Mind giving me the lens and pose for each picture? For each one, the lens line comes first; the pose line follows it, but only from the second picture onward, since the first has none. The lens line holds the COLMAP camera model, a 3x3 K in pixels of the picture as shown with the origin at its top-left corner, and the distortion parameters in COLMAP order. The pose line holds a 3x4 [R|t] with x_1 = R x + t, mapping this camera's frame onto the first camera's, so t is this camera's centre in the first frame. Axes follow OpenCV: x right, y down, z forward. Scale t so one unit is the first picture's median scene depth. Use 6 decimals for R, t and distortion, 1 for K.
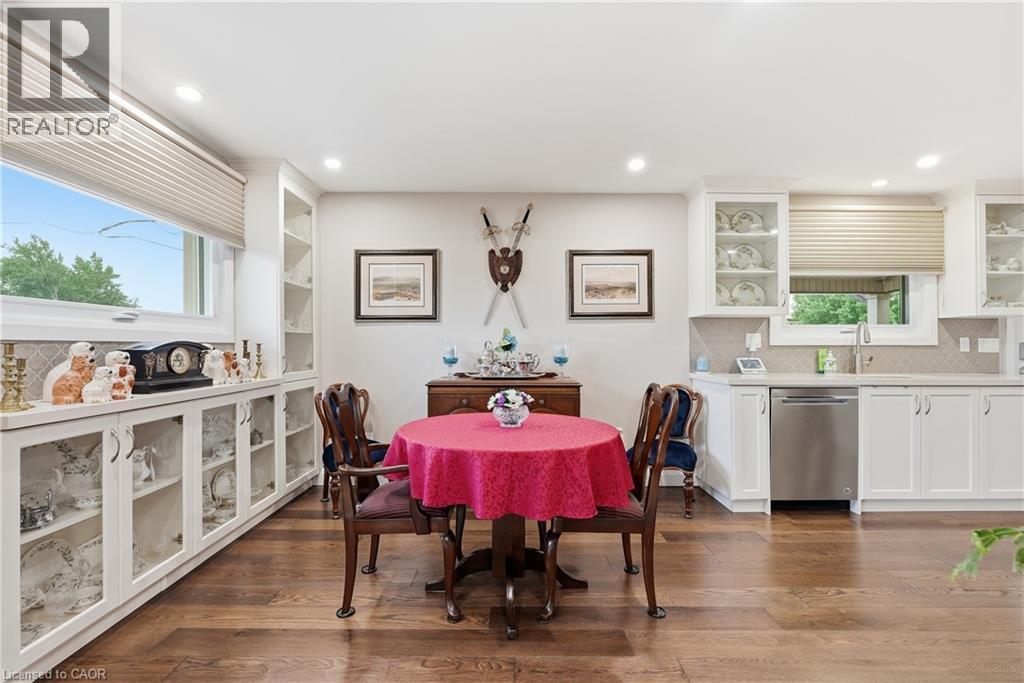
lens RADIAL K [[473.9, 0, 516.7], [0, 473.9, 342.6], [0, 0, 1]] dist [-0.029706, 0.000477]
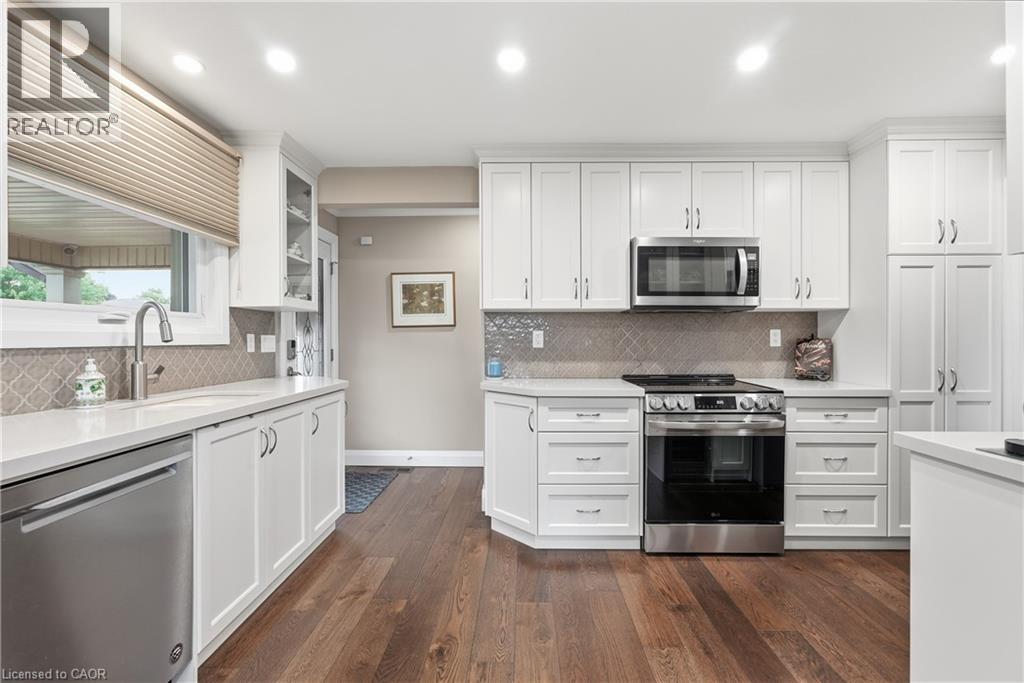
lens RADIAL K [[473.9, 0, 514.8], [0, 473.9, 337.3], [0, 0, 1]] dist [-0.029706, 0.000477]
pose [[0.046341, 0.004126, 0.998917, 0.212790], [-0.007858, 0.999962, -0.003766, -0.006151], [-0.998895, -0.007675, 0.046371, 0.535468]]
